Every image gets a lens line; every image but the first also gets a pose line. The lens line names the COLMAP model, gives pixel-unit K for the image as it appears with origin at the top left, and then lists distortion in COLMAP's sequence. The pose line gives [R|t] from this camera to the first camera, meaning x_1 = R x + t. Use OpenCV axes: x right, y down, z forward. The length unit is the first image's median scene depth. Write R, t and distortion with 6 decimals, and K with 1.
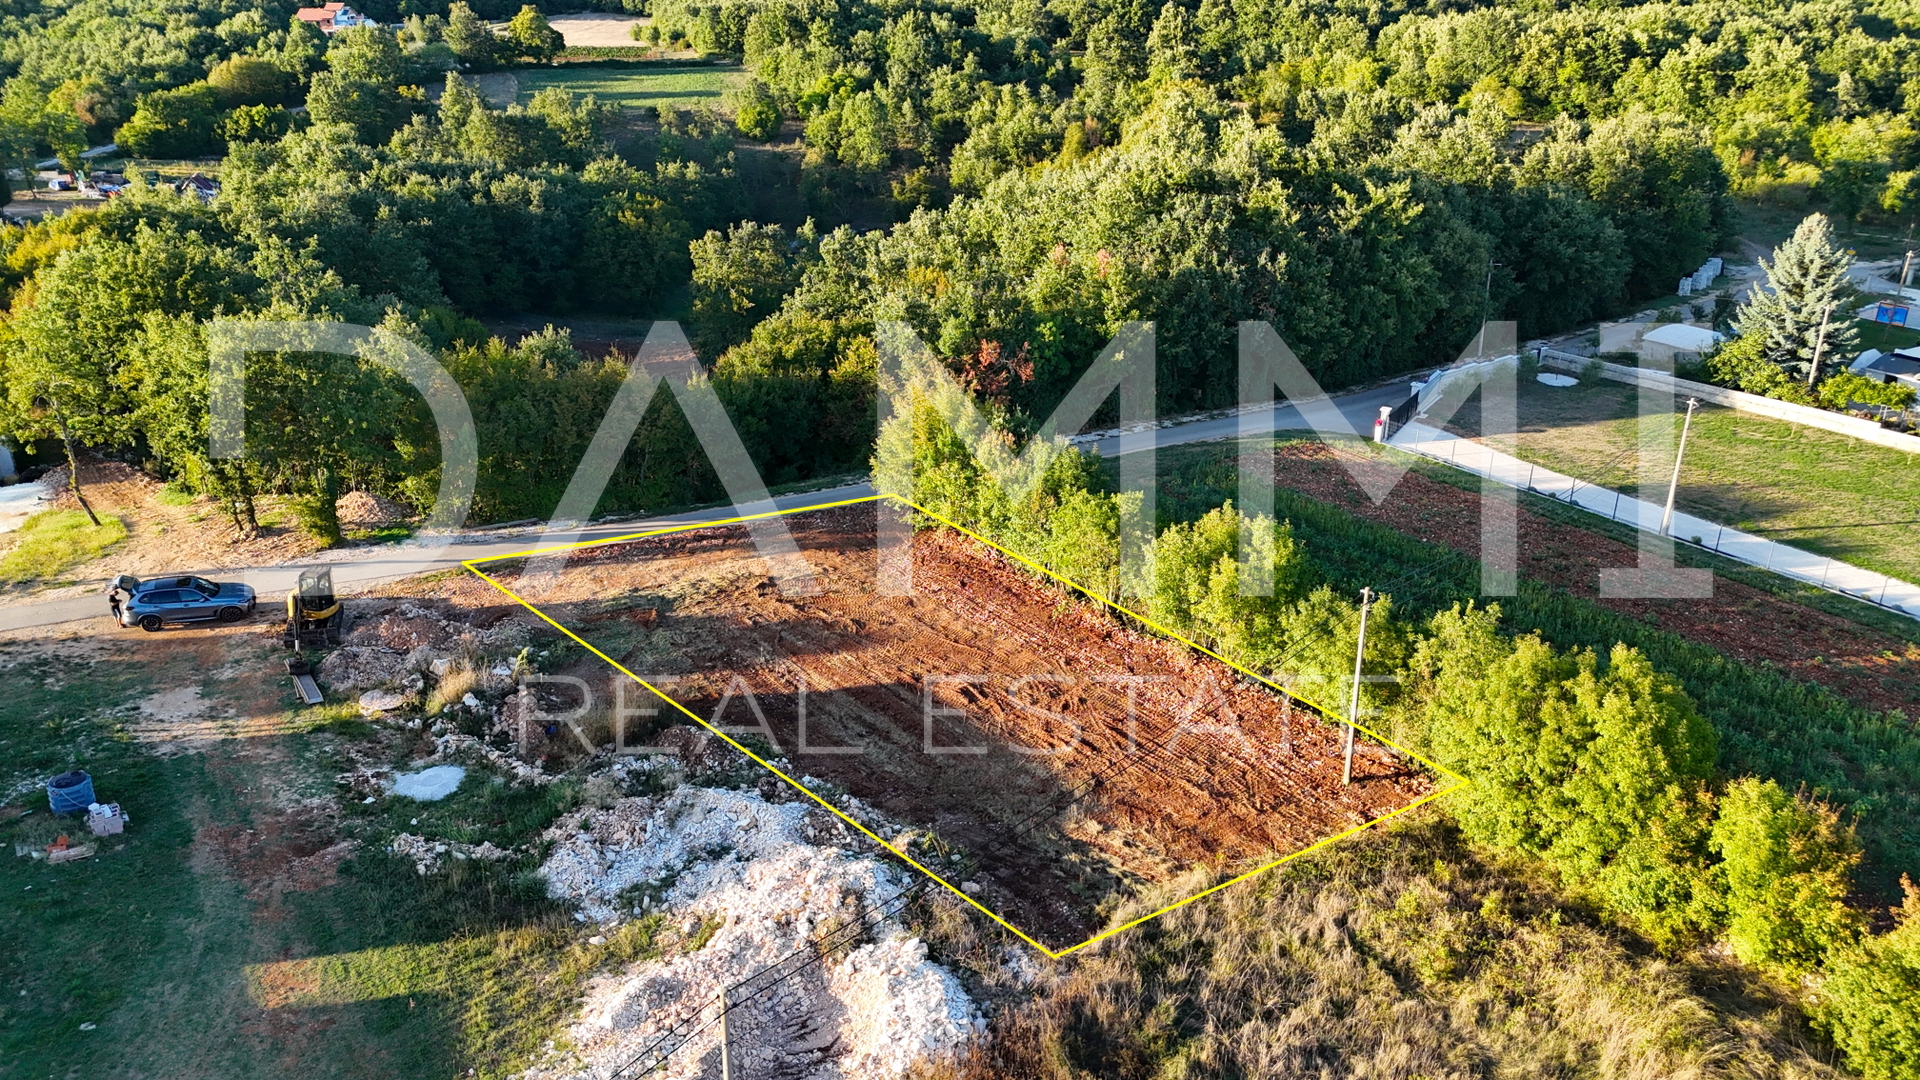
lens RADIAL K [[1397.7, 0, 960.0], [0, 1397.7, 540.0], [0, 0, 1]] dist [0.076827, -0.073730]
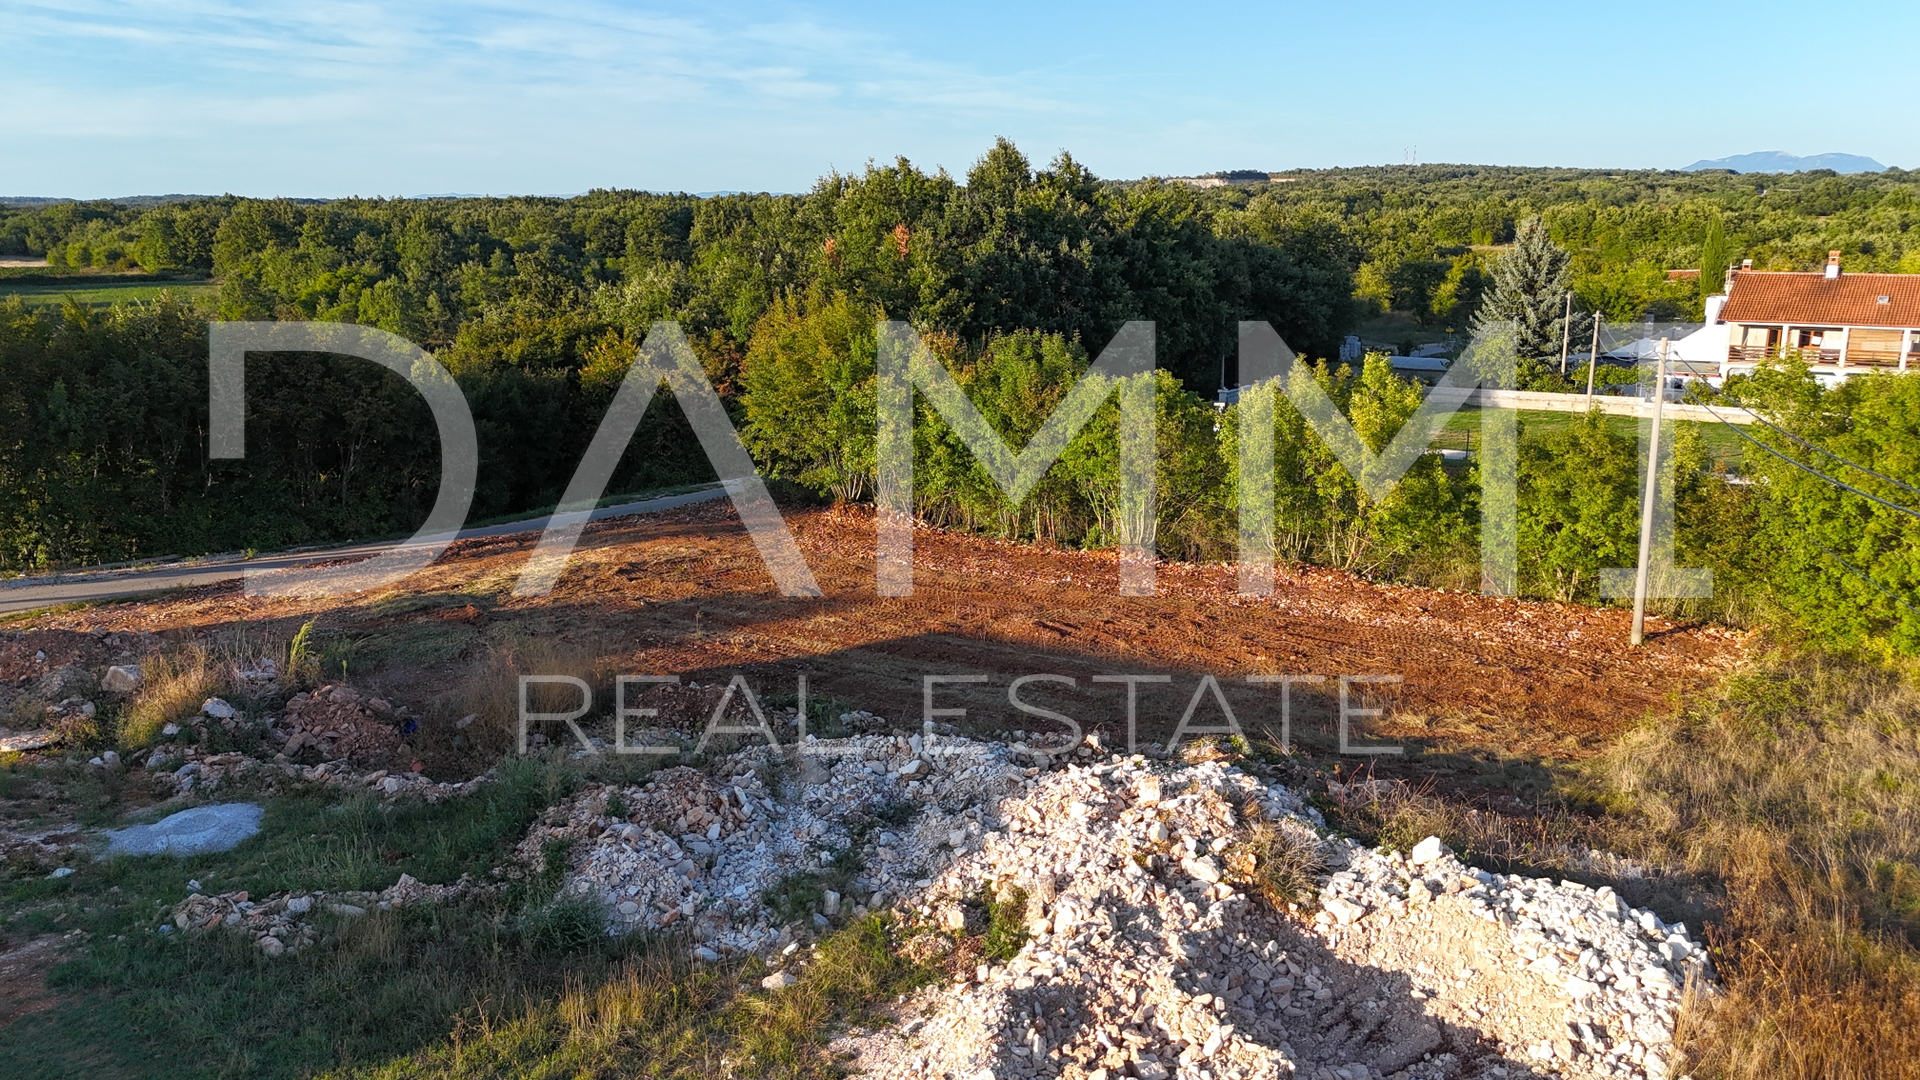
lens RADIAL K [[1397.7, 0, 960.0], [0, 1397.7, 540.0], [0, 0, 1]] dist [0.076827, -0.073730]
pose [[0.933263, -0.078895, 0.350422, -0.157316], [0.141623, 0.977371, -0.157129, 0.101031], [-0.330095, 0.196270, 0.923317, 0.241203]]
